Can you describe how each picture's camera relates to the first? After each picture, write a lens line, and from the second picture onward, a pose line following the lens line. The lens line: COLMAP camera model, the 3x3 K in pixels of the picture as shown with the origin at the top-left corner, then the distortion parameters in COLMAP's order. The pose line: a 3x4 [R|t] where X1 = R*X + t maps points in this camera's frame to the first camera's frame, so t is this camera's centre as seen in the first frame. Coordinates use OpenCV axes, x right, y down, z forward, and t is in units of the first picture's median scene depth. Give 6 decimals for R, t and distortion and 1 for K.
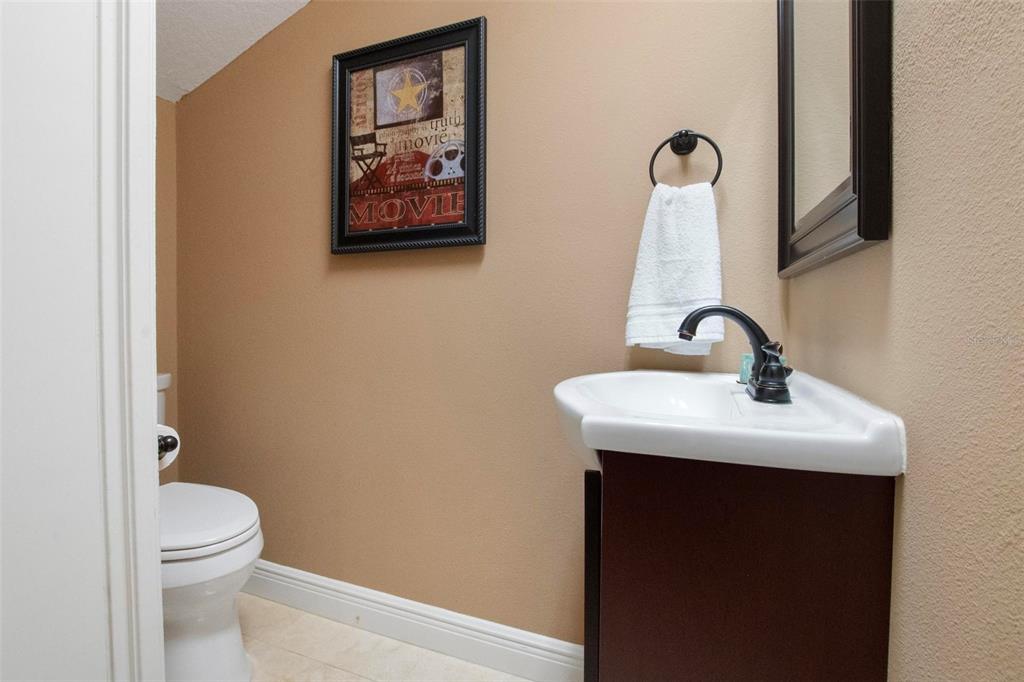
lens RADIAL K [[468.9, 0, 510.7], [0, 468.9, 335.7], [0, 0, 1]] dist [-0.030476, 0.004044]
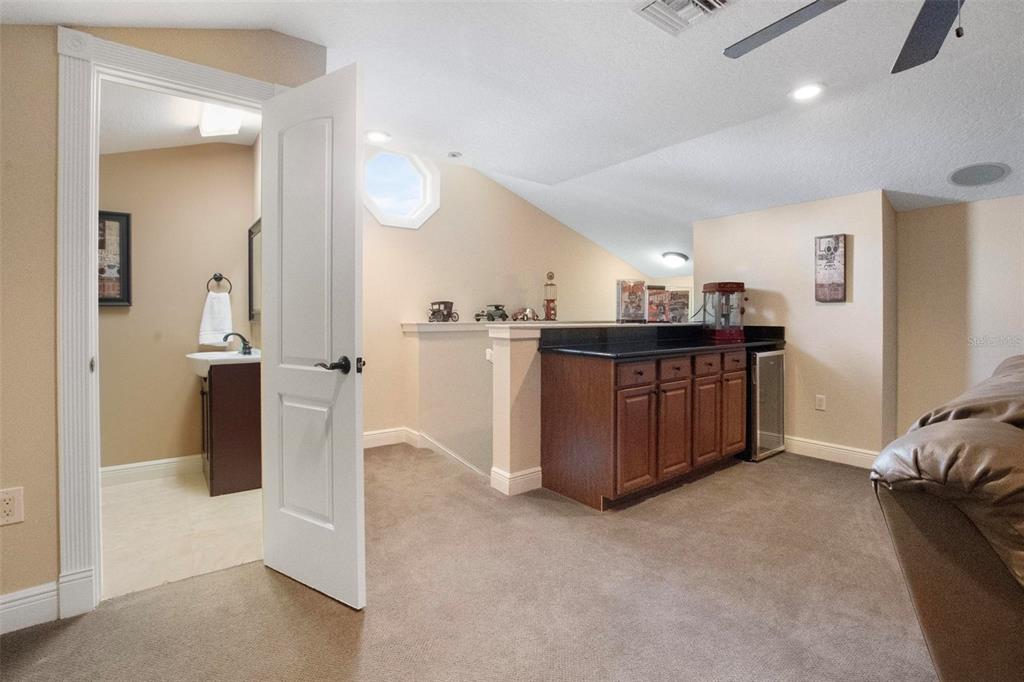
lens RADIAL K [[468.9, 0, 506.8], [0, 468.9, 321.5], [0, 0, 1]] dist [-0.030476, 0.004044]
pose [[0.533082, -0.008646, 0.846019, -1.264611], [0.029713, 0.999522, -0.008508, -0.042522], [-0.845542, 0.029673, 0.533084, -2.350821]]
